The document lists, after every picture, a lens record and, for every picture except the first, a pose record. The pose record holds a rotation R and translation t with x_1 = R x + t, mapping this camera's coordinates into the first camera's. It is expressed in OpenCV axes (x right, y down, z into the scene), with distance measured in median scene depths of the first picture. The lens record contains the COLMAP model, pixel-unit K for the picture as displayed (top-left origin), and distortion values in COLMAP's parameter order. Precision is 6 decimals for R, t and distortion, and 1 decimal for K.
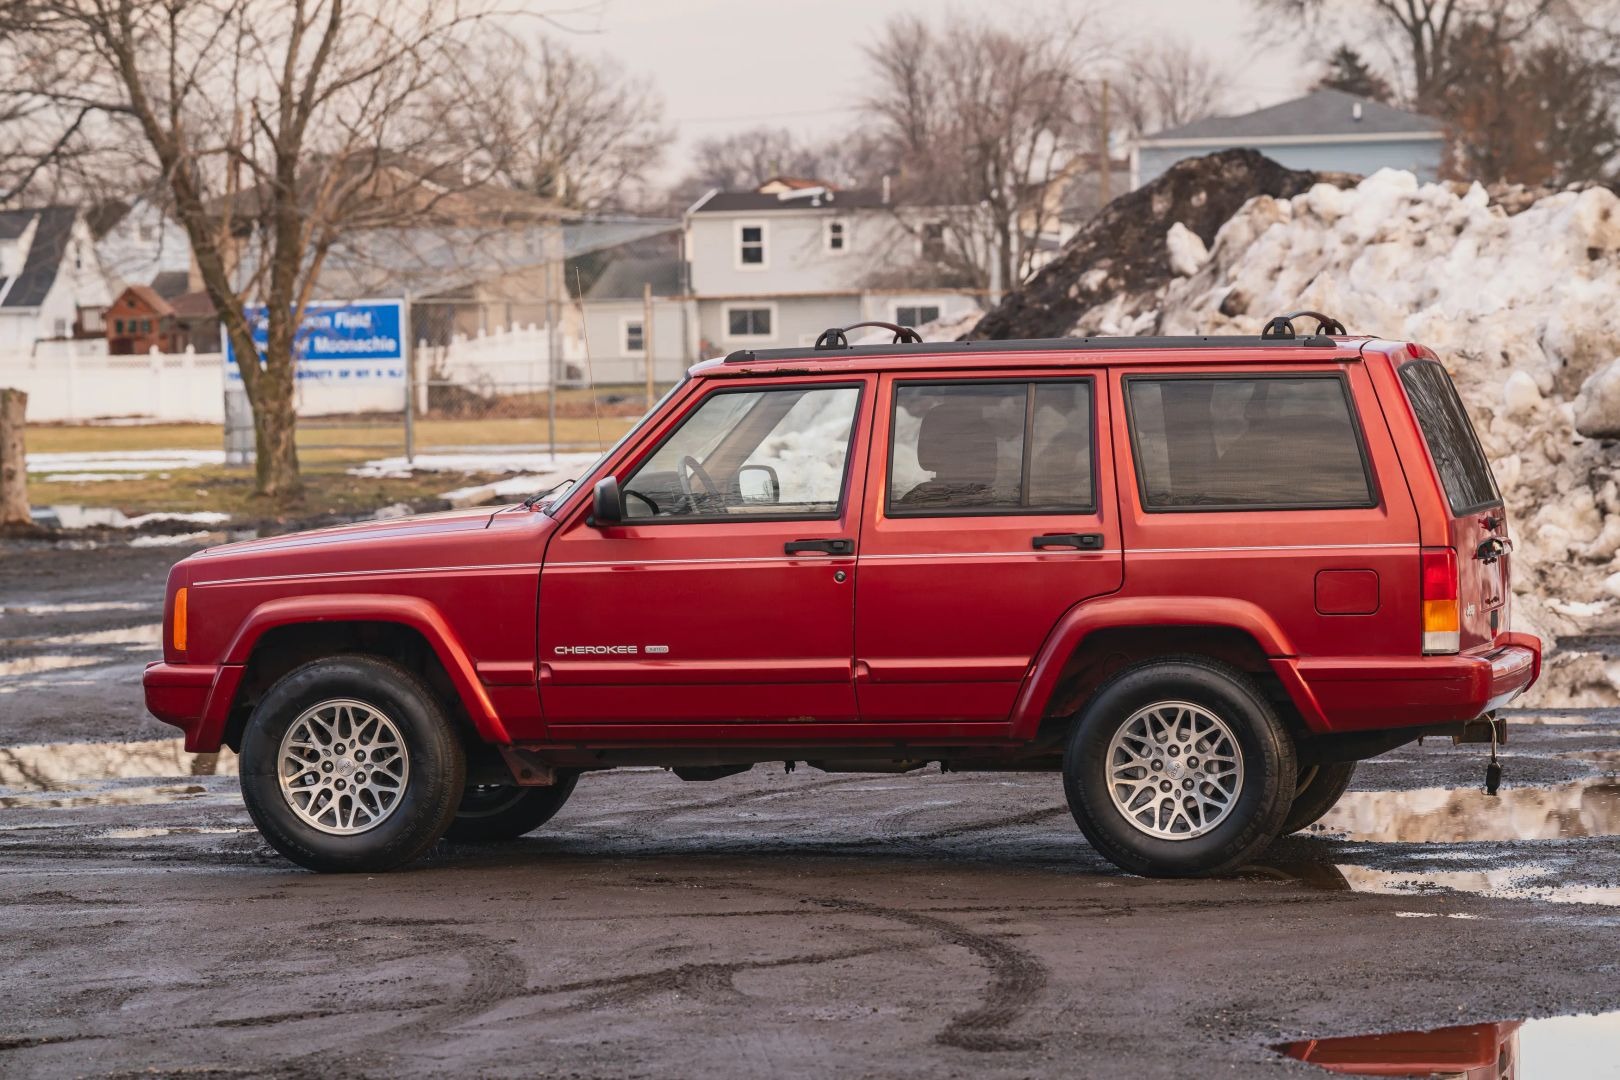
lens RADIAL K [[6366.8, 0, 810.0], [0, 6366.8, 540.0], [0, 0, 1]] dist [0.316946, -0.219308]
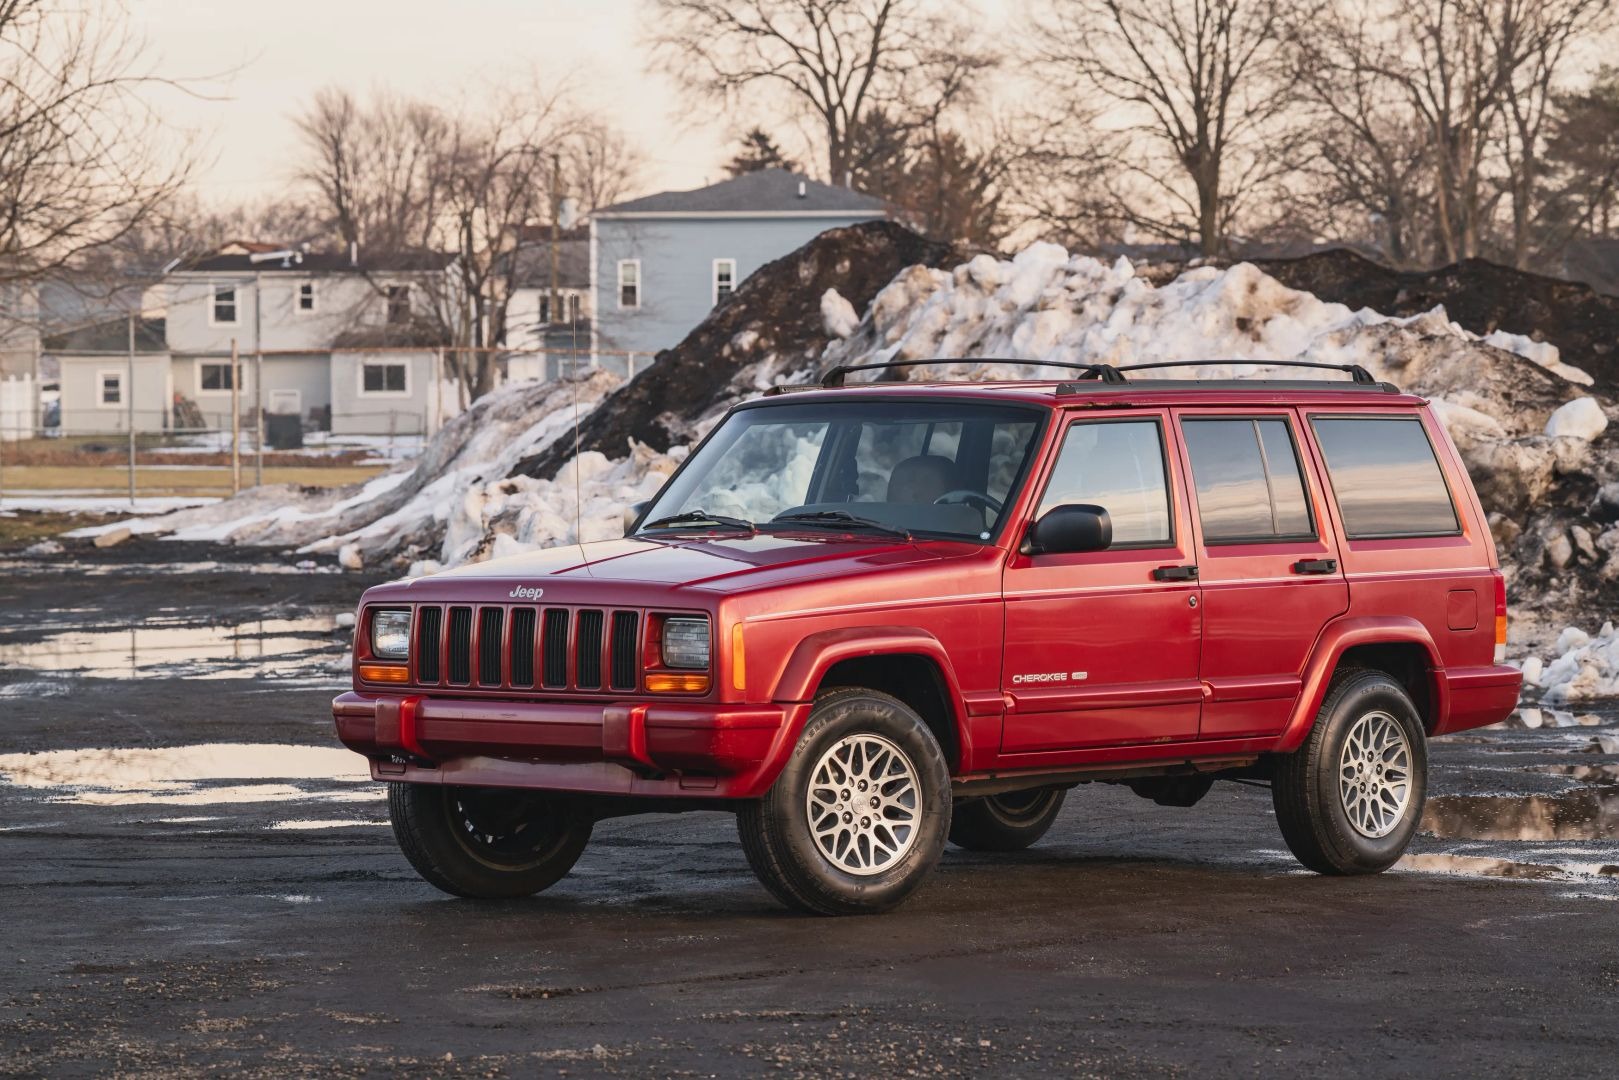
lens RADIAL K [[6055.7, 0, 809.5], [0, 6055.7, 540.0], [0, 0, 1]] dist [0.309709, -0.736941]
pose [[0.994747, 0.012750, 0.101563, -0.079053], [-0.011878, 0.999887, -0.009186, 0.003469], [-0.101668, 0.007932, 0.994787, -0.026373]]
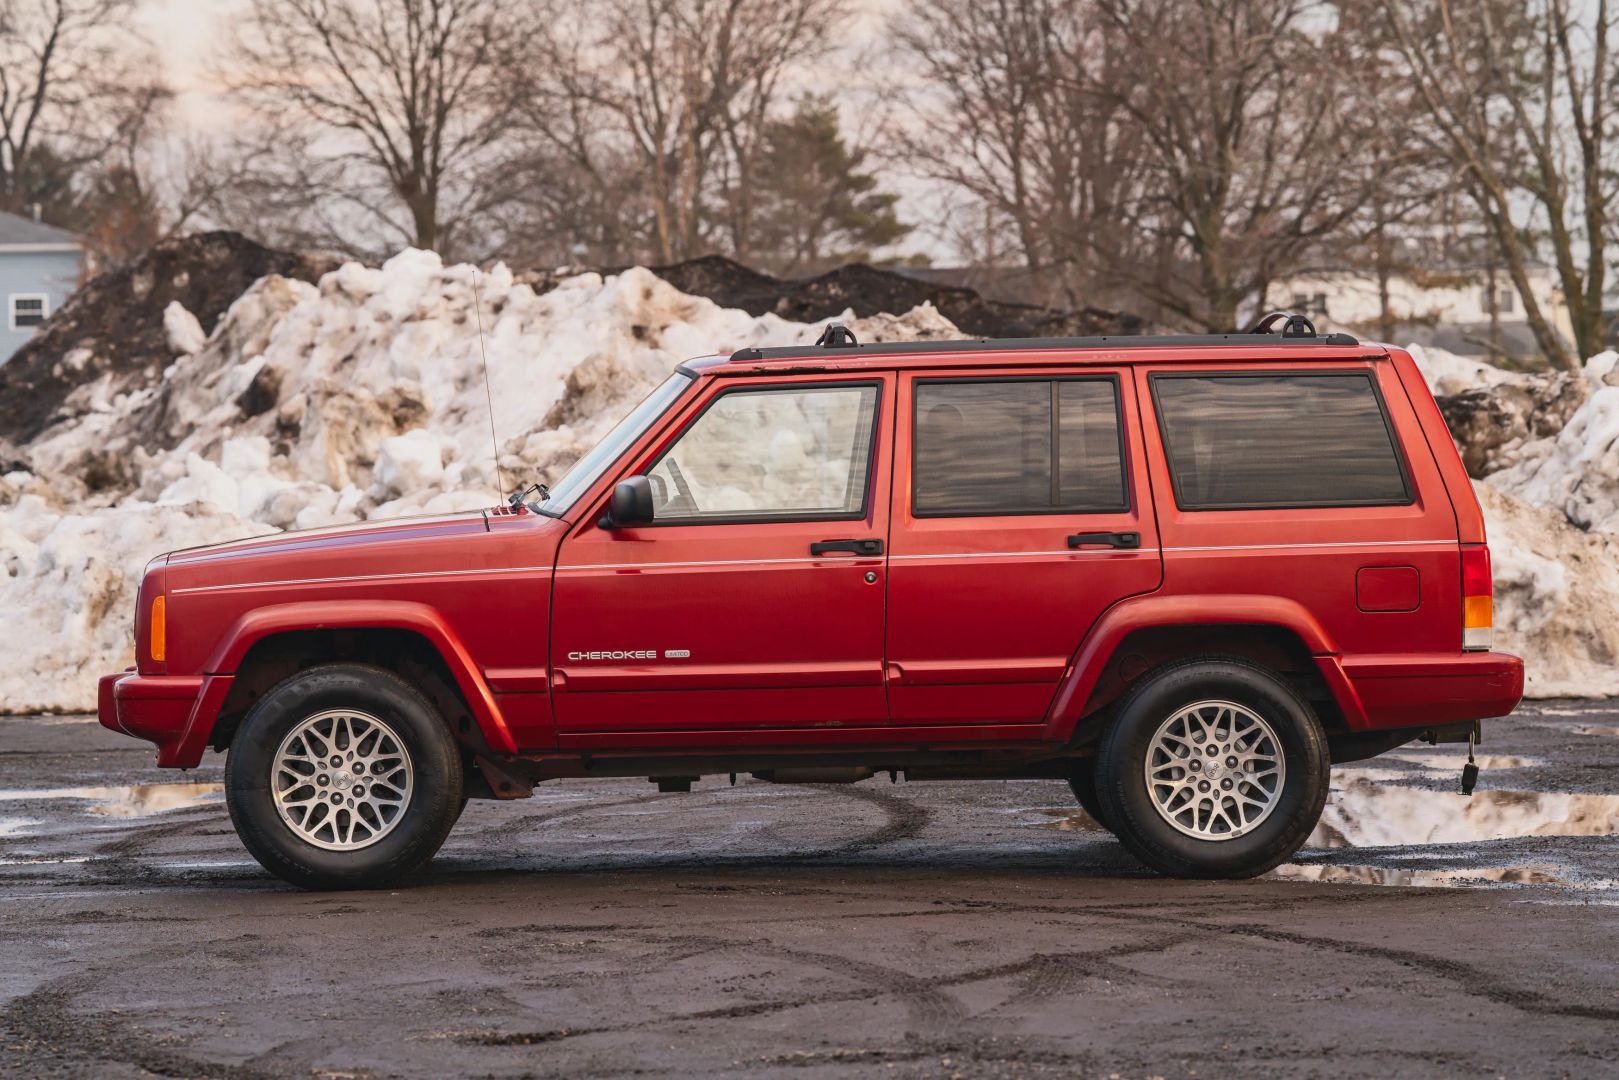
lens RADIAL K [[6172.0, 0, 809.5], [0, 6172.0, 540.0], [0, 0, 1]] dist [0.328213, -0.979470]
pose [[0.971035, -0.002735, 0.238920, -0.126619], [0.007099, 0.999823, -0.017409, 0.008994], [-0.238830, 0.018601, 0.970883, 0.043275]]
